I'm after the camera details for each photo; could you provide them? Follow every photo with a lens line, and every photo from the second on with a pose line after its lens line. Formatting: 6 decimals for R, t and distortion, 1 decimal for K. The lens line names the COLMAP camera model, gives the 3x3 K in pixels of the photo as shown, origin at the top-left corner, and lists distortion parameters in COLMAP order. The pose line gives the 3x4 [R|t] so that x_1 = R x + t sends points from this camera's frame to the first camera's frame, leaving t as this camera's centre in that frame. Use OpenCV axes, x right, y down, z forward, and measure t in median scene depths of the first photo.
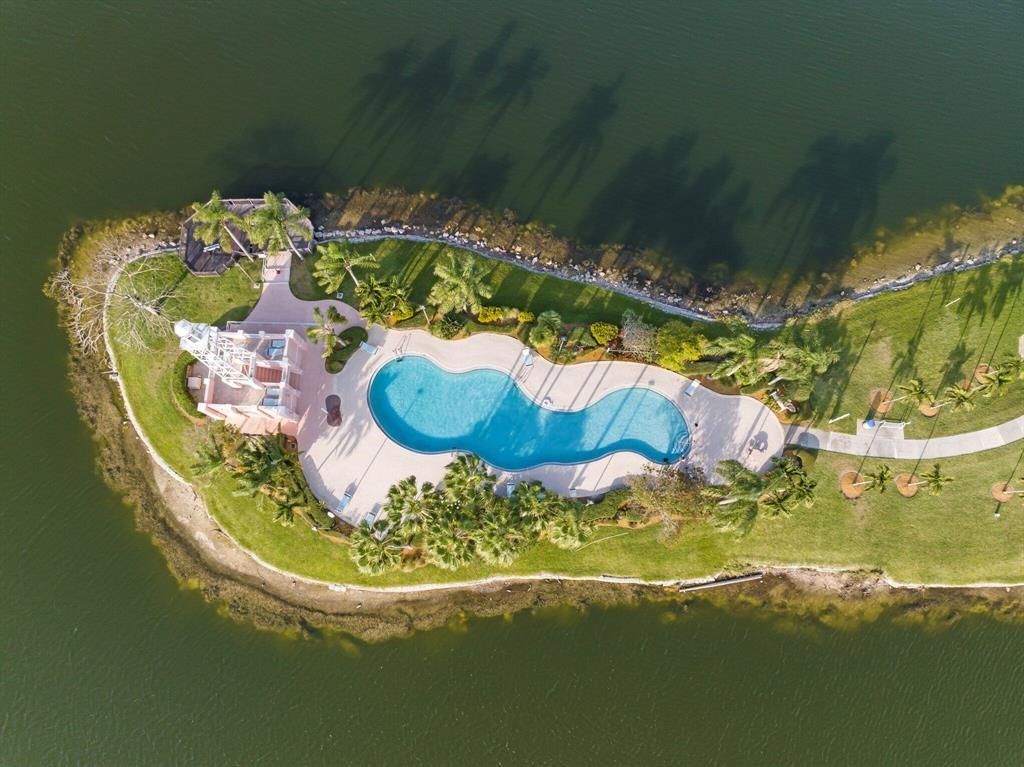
lens RADIAL K [[707.5, 0, 507.8], [0, 707.5, 381.1], [0, 0, 1]] dist [-0.035959, -0.003941]
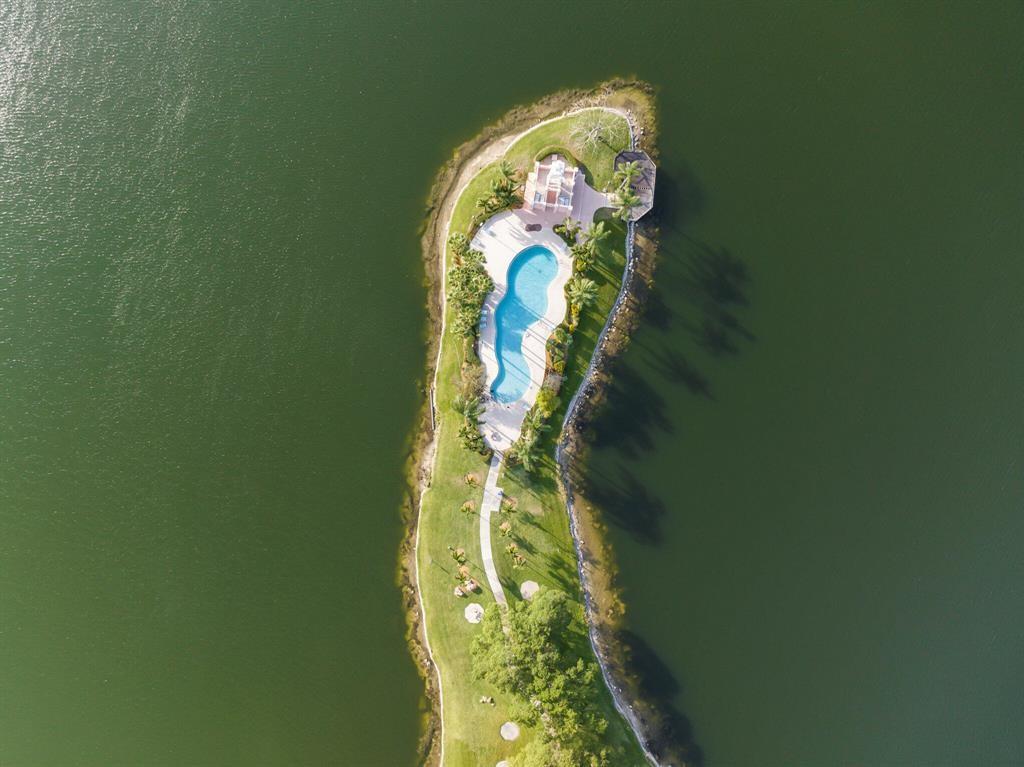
lens RADIAL K [[707.5, 0, 509.5], [0, 707.5, 386.0], [0, 0, 1]] dist [-0.035959, -0.003941]
pose [[-0.096295, 0.995292, 0.011026, 0.183761], [-0.970262, -0.096333, 0.222063, -0.381117], [0.222079, 0.010686, 0.974970, -0.959679]]
